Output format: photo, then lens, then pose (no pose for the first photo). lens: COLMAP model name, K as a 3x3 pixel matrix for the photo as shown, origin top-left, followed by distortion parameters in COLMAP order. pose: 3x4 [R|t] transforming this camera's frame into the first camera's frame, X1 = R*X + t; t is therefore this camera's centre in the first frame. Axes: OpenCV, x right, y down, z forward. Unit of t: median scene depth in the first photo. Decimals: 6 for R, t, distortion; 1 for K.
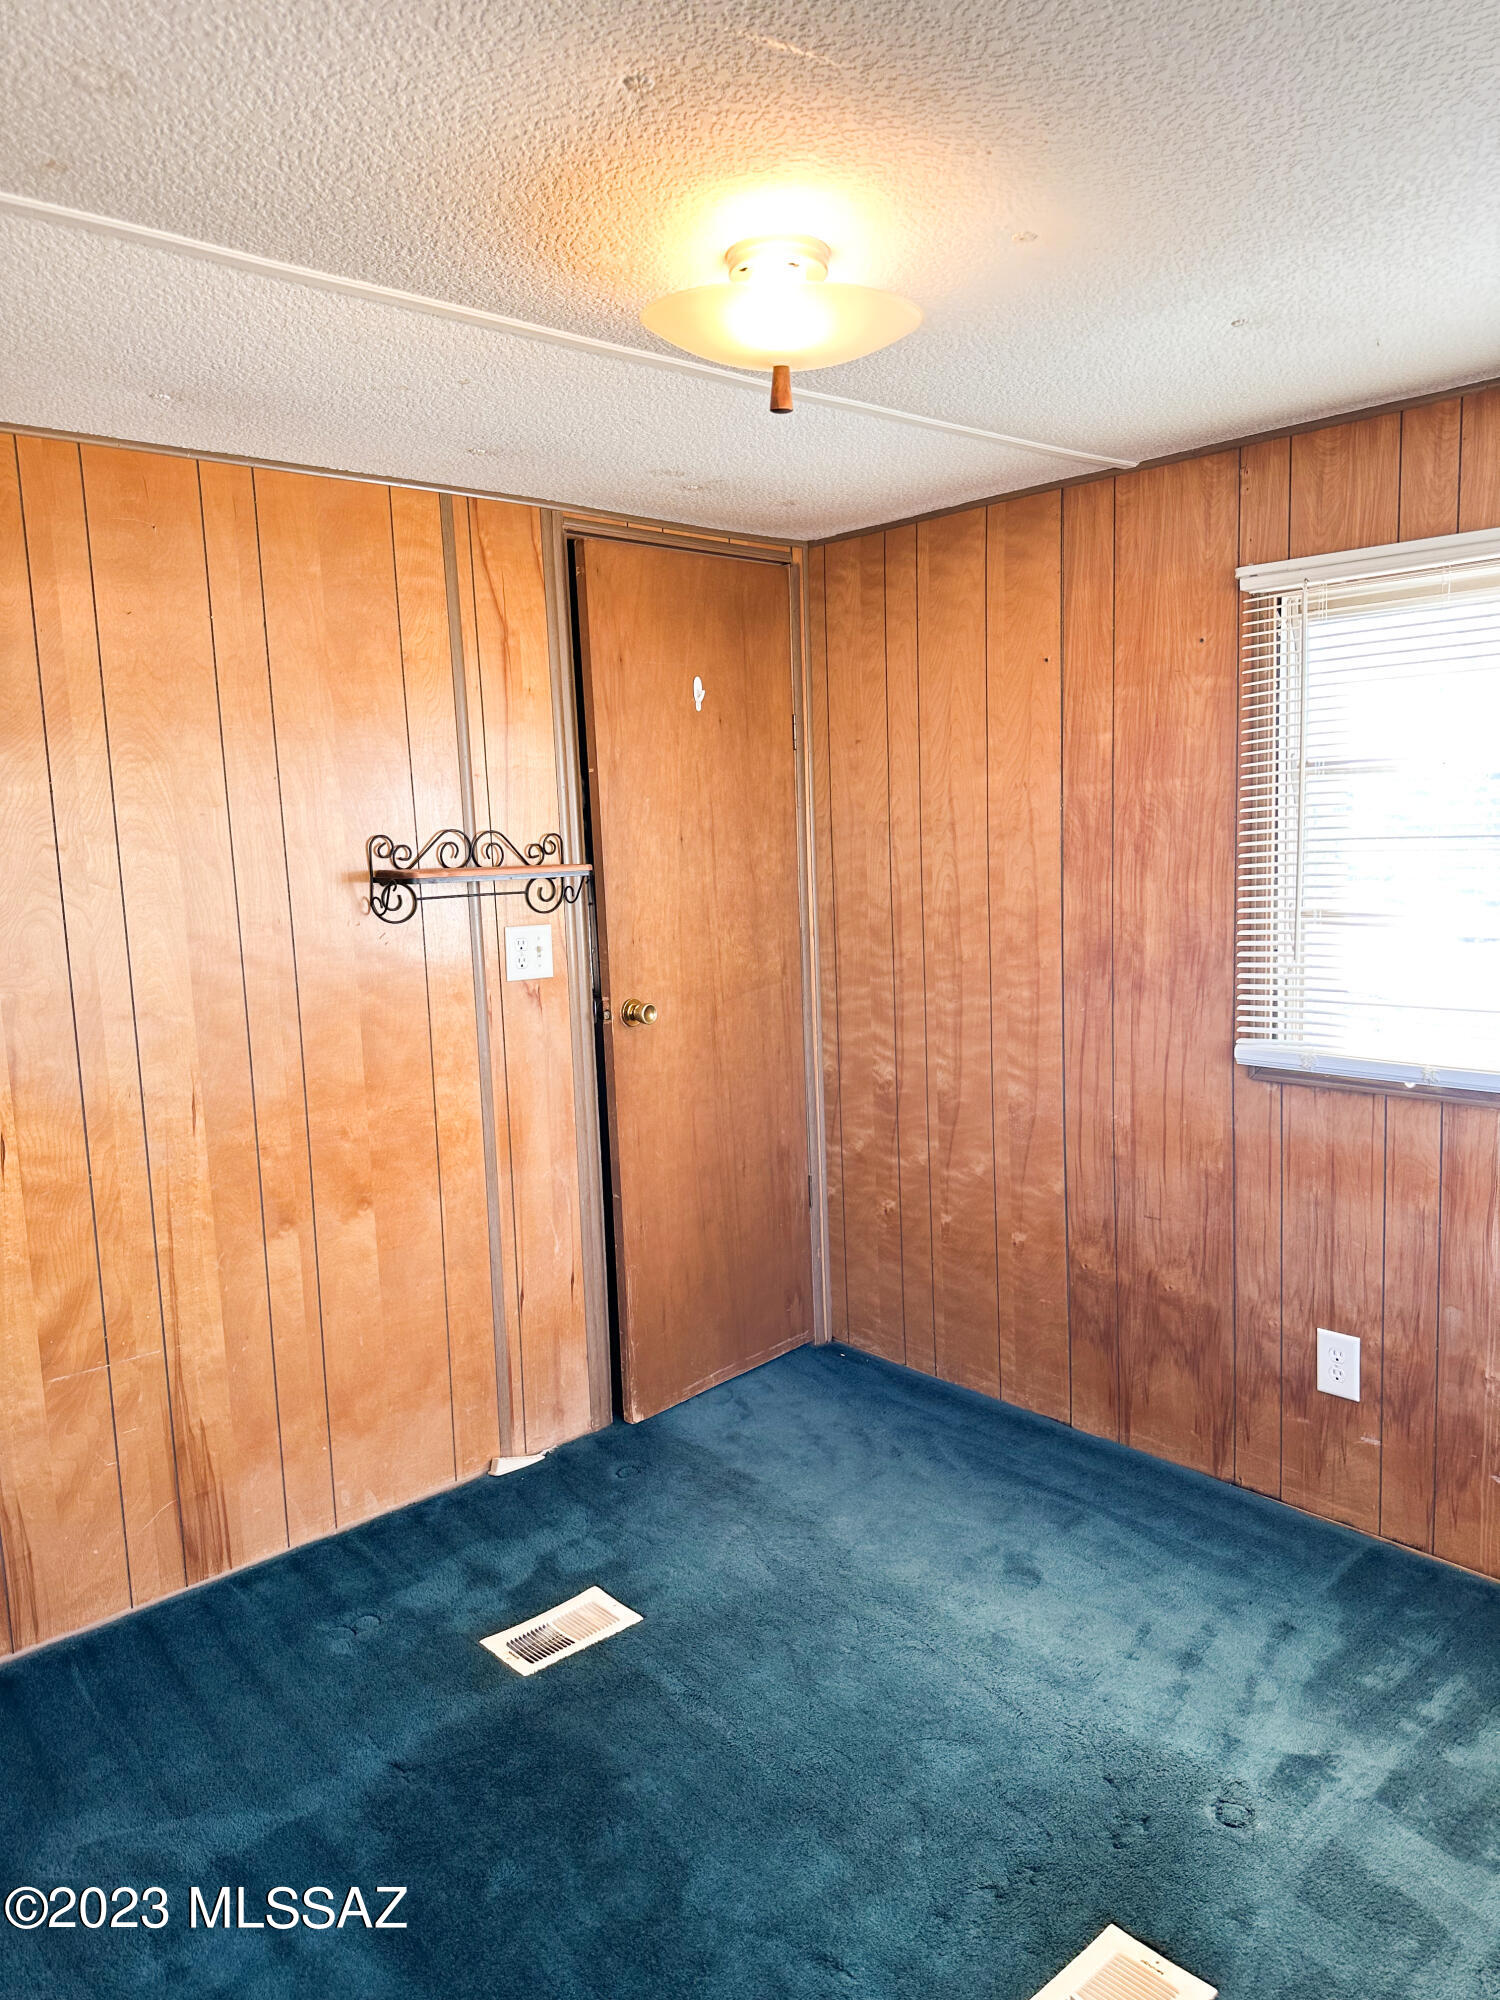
lens RADIAL K [[1422.3, 0, 750.0], [0, 1422.3, 1000.0], [0, 0, 1]] dist [0.005786, -0.013835]
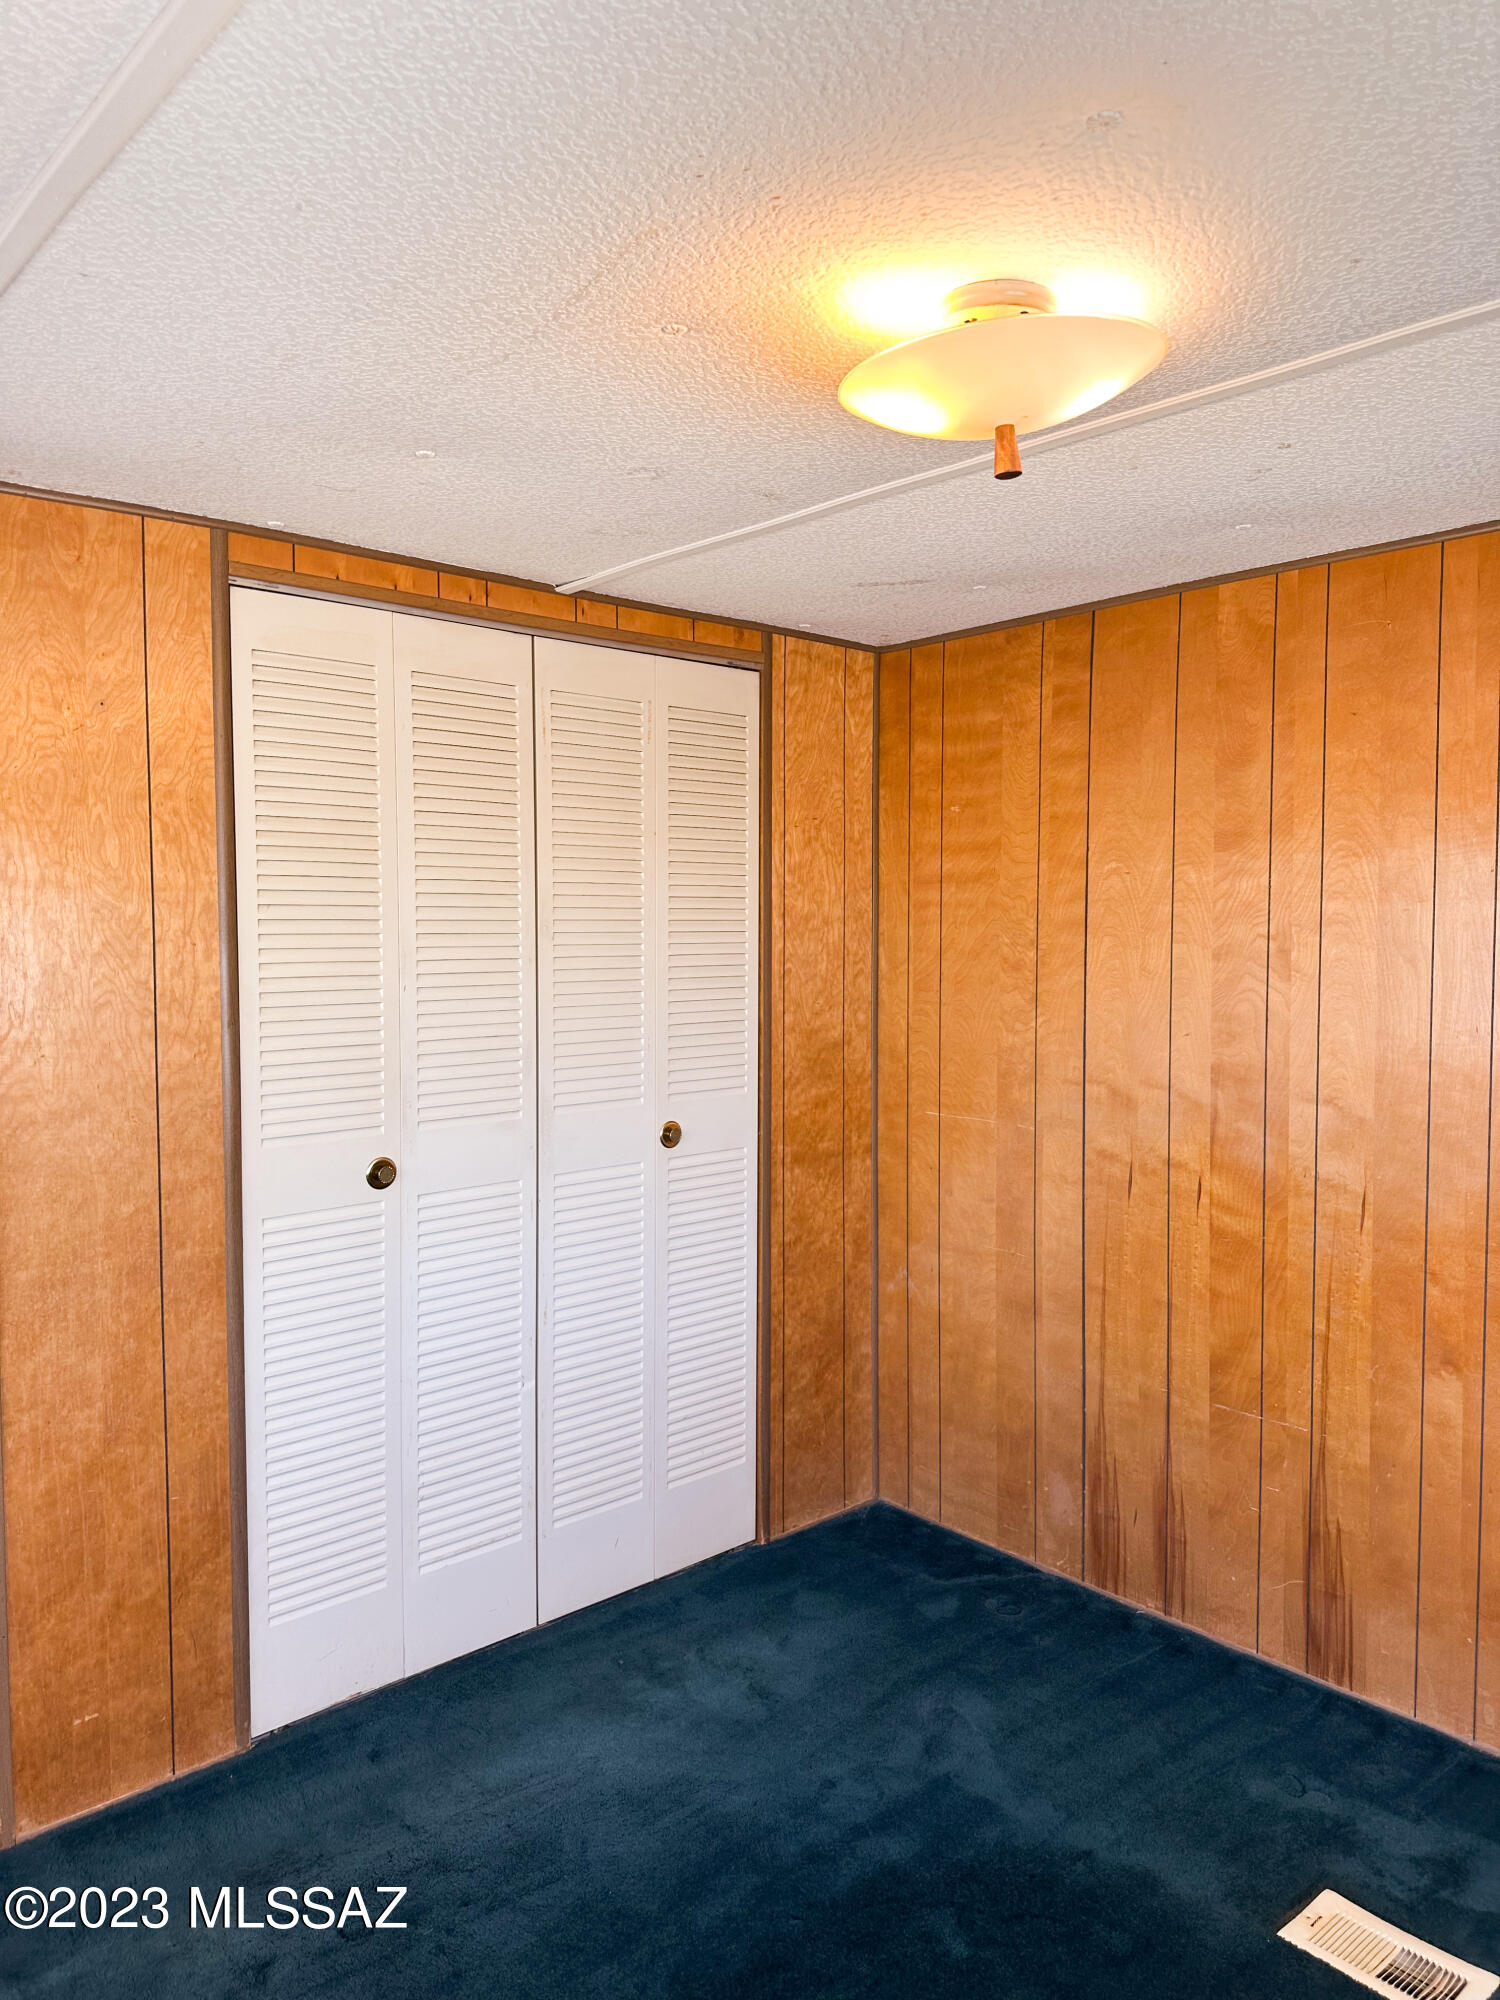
lens RADIAL K [[1386.9, 0, 750.0], [0, 1386.9, 1000.0], [0, 0, 1]] dist [0.055523, -0.097586]
pose [[-0.011451, 0.088272, -0.996031, 0.563381], [-0.132413, 0.987190, 0.089011, -0.094745], [0.991128, 0.132907, 0.000384, 0.562941]]
